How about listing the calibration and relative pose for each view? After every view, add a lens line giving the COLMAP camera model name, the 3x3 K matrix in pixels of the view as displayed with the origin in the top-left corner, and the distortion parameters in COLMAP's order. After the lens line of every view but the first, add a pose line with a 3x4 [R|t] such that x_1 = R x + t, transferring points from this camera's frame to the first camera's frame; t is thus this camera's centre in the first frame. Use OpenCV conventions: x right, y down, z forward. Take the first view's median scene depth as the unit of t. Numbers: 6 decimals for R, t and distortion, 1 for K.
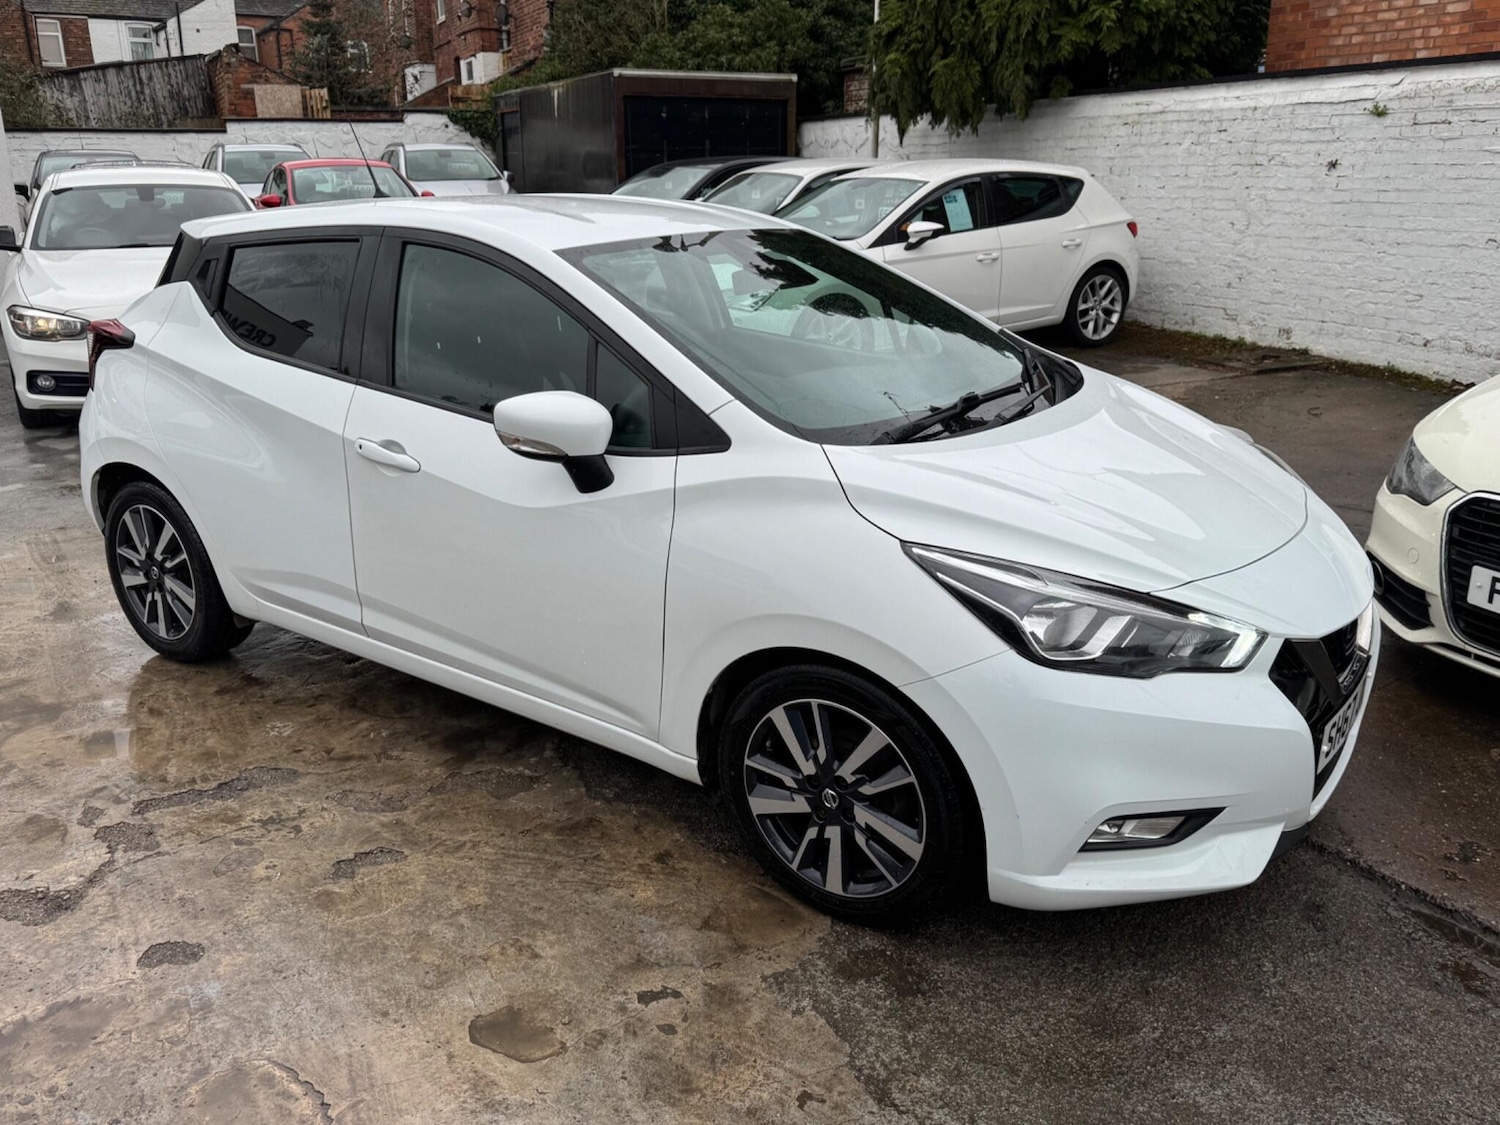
lens RADIAL K [[1213.7, 0, 759.7], [0, 1213.7, 564.0], [0, 0, 1]] dist [0.013751, -0.026274]
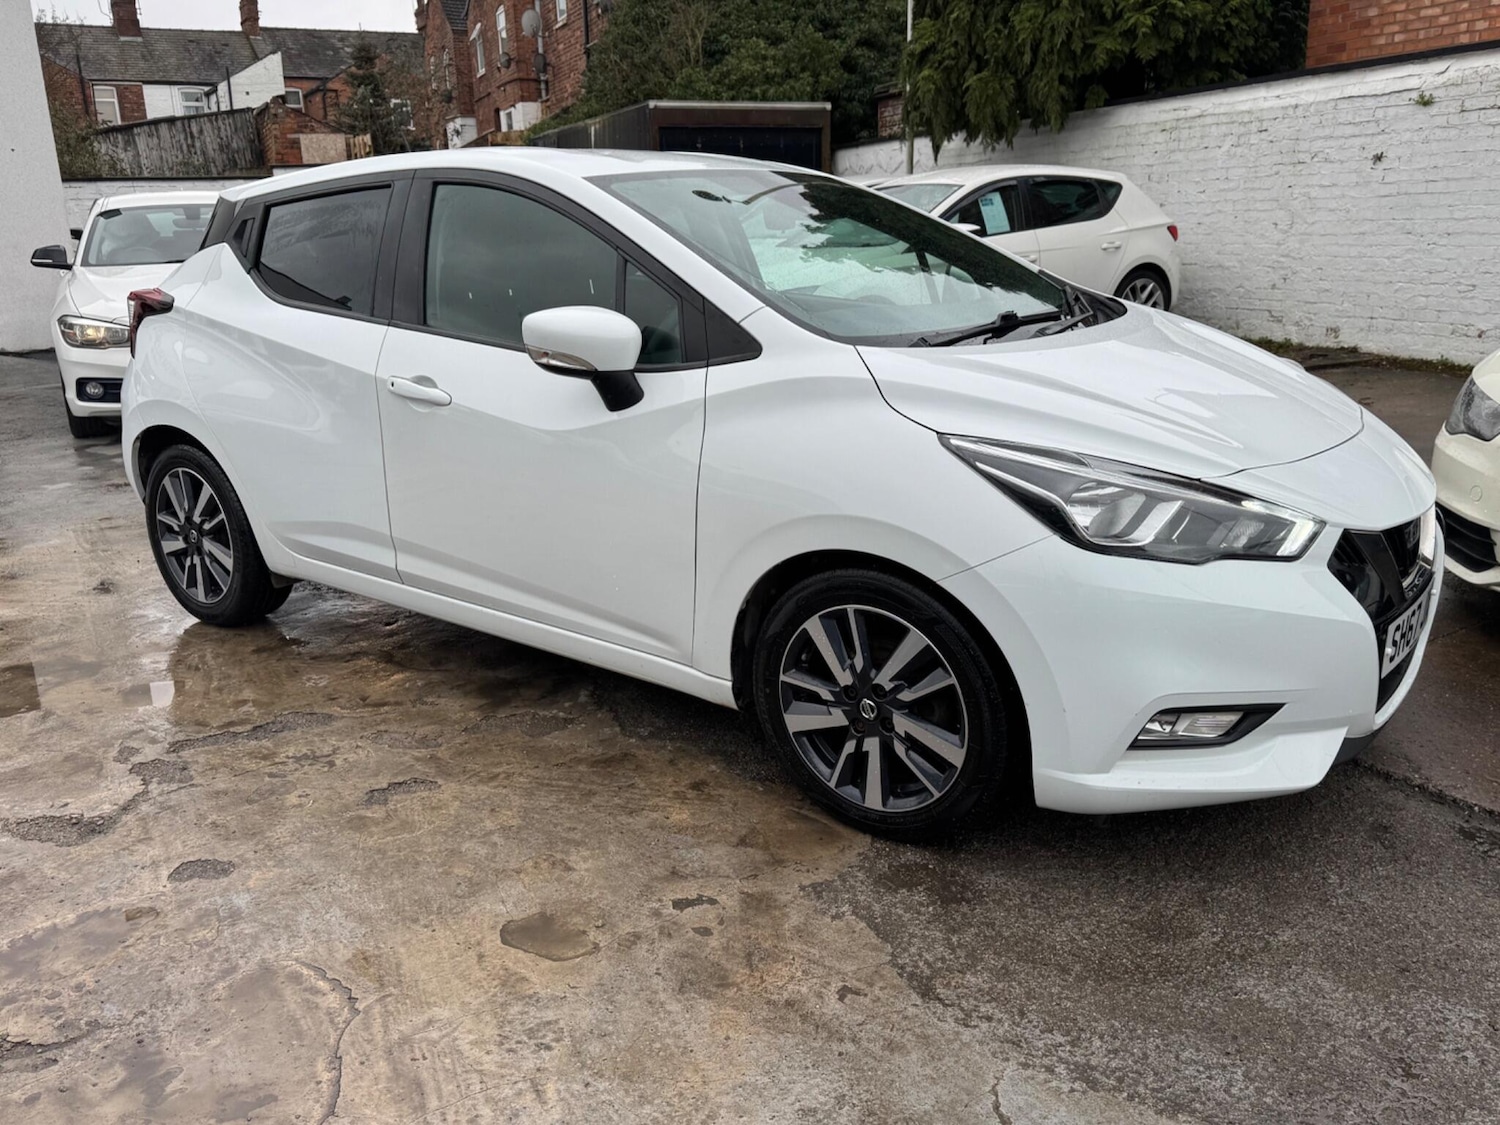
lens RADIAL K [[1213.7, 0, 748.7], [0, 1213.7, 581.0], [0, 0, 1]] dist [0.013751, -0.026274]
pose [[0.999011, -0.012610, -0.042630, 0.003461], [0.011513, 0.999598, -0.025893, 0.079013], [0.042939, 0.025377, 0.998755, 0.017331]]
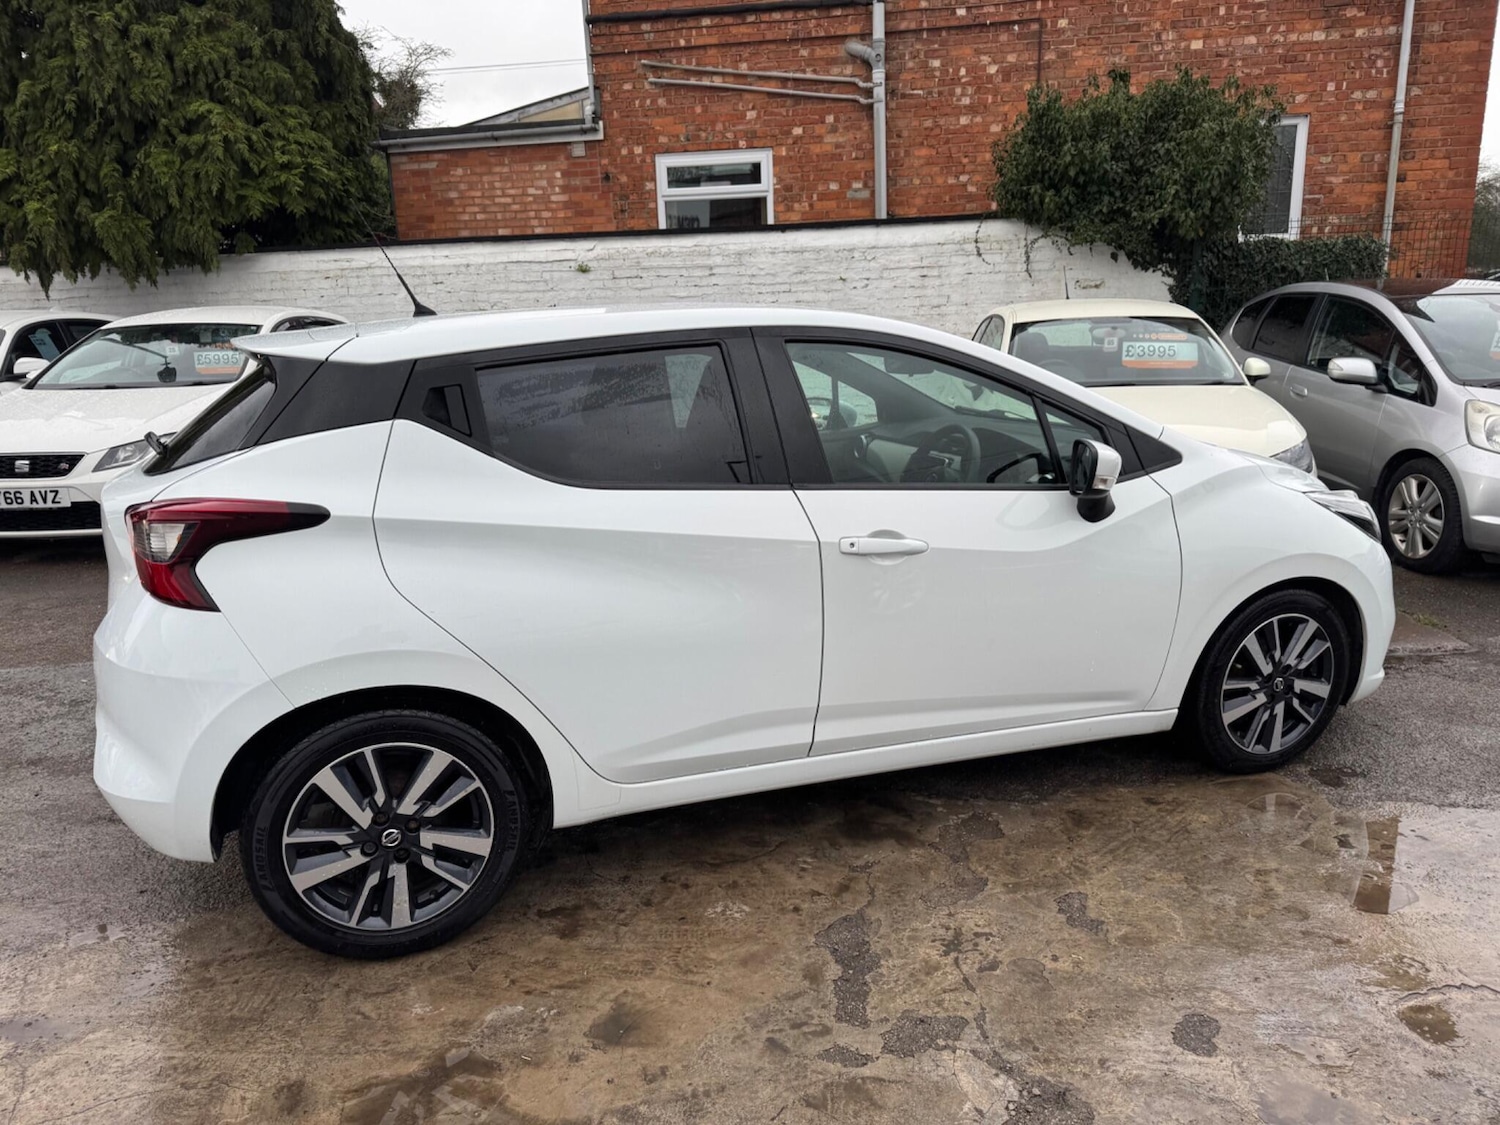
lens RADIAL K [[1048.4, 0, 762.2], [0, 1048.4, 568.3], [0, 0, 1]] dist [0.023086, -0.026008]
pose [[0.574174, -0.202119, 0.793393, -0.860058], [0.276770, 0.959917, 0.044244, -0.112551], [-0.770534, 0.194183, 0.607100, 0.464616]]
